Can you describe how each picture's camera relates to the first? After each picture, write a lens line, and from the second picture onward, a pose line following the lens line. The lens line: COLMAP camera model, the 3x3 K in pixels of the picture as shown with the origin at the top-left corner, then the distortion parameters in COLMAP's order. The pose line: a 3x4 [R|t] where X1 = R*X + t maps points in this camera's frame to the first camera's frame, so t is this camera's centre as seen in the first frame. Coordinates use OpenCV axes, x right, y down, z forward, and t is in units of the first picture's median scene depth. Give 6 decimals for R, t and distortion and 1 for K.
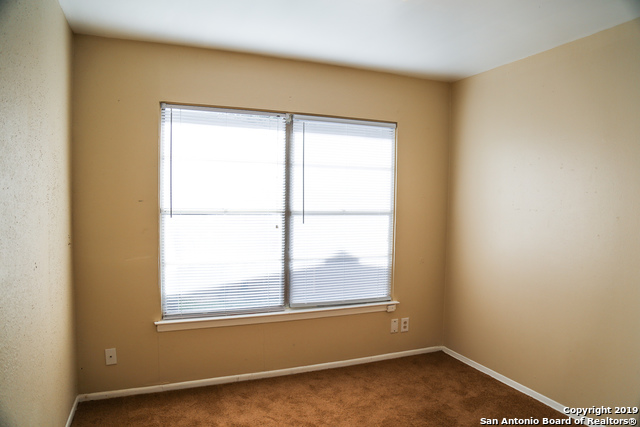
lens RADIAL K [[434.5, 0, 320.0], [0, 434.5, 213.5], [0, 0, 1]] dist [-0.072389, 0.000499]
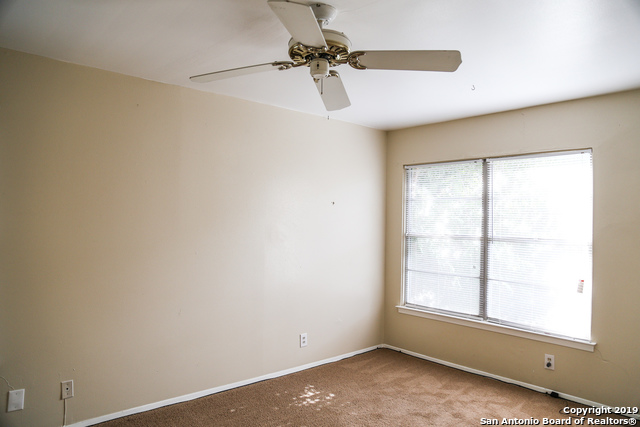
lens RADIAL K [[434.5, 0, 320.0], [0, 434.5, 213.5], [0, 0, 1]] dist [-0.072389, 0.000499]
pose [[0.325124, -0.000118, -0.945671, 0.918027], [-0.008816, 0.999956, -0.003156, -0.069422], [0.945630, 0.009363, 0.325109, 0.178079]]
